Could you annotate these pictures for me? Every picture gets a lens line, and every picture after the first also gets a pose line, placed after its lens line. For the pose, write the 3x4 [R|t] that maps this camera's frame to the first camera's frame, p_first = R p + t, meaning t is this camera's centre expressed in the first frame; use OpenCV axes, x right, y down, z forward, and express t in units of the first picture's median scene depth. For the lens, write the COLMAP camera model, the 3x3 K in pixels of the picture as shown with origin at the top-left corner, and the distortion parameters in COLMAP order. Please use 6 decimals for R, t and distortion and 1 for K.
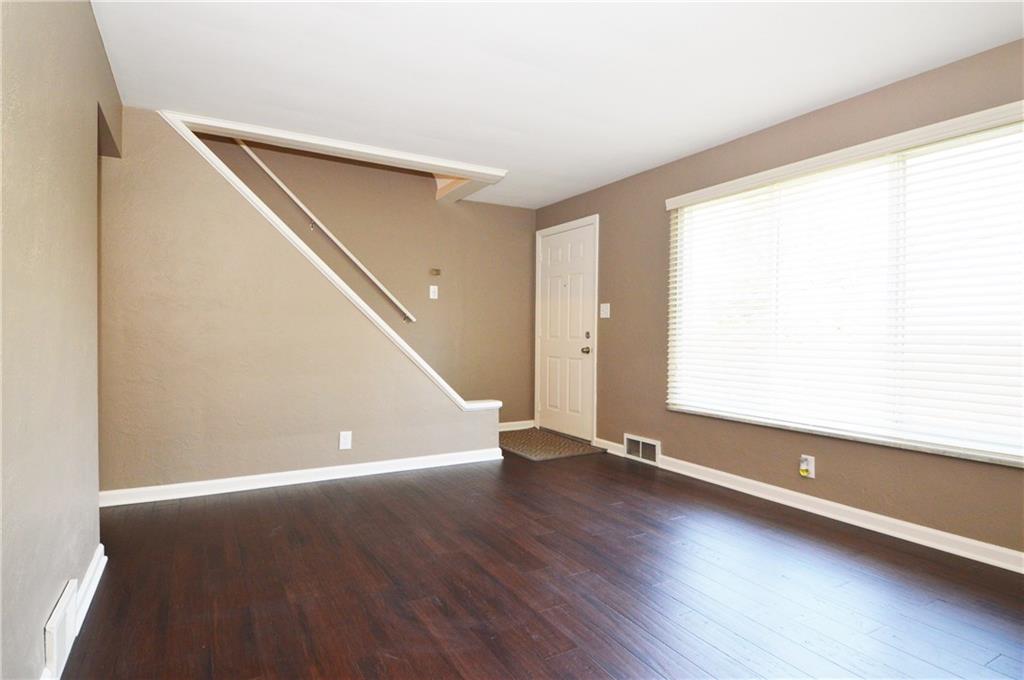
lens RADIAL K [[557.8, 0, 515.4], [0, 557.8, 339.9], [0, 0, 1]] dist [0.052956, -0.056866]
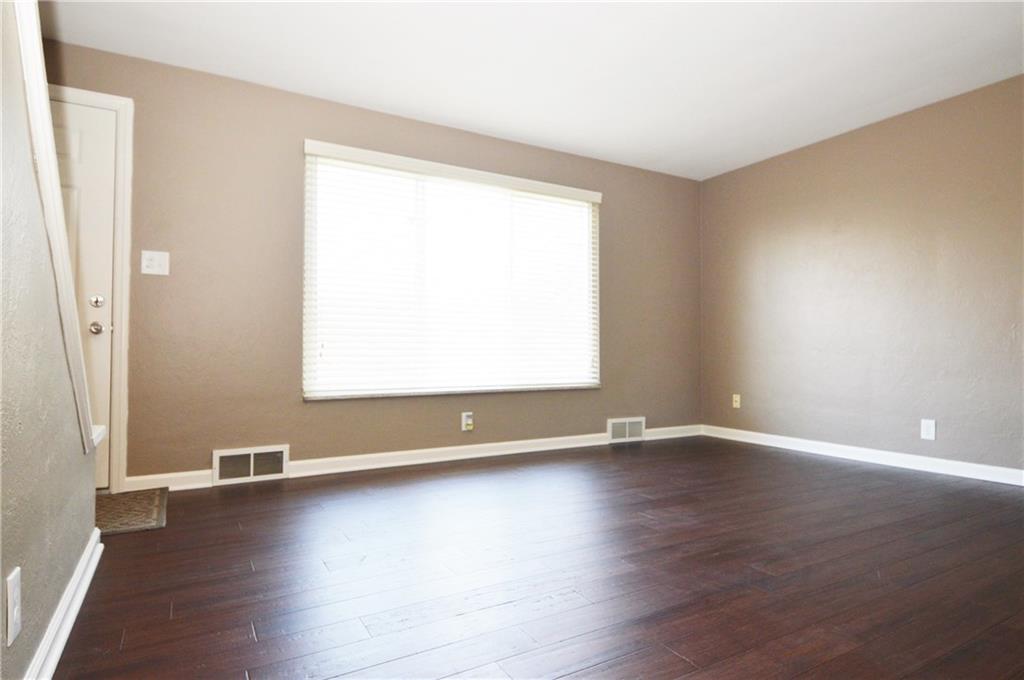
lens RADIAL K [[557.8, 0, 515.4], [0, 557.8, 339.9], [0, 0, 1]] dist [0.052956, -0.056866]
pose [[-0.029456, 0.013463, 0.999475, -0.529223], [0.005964, 0.999894, -0.013292, 0.048245], [-0.999548, 0.005569, -0.029533, 0.703730]]
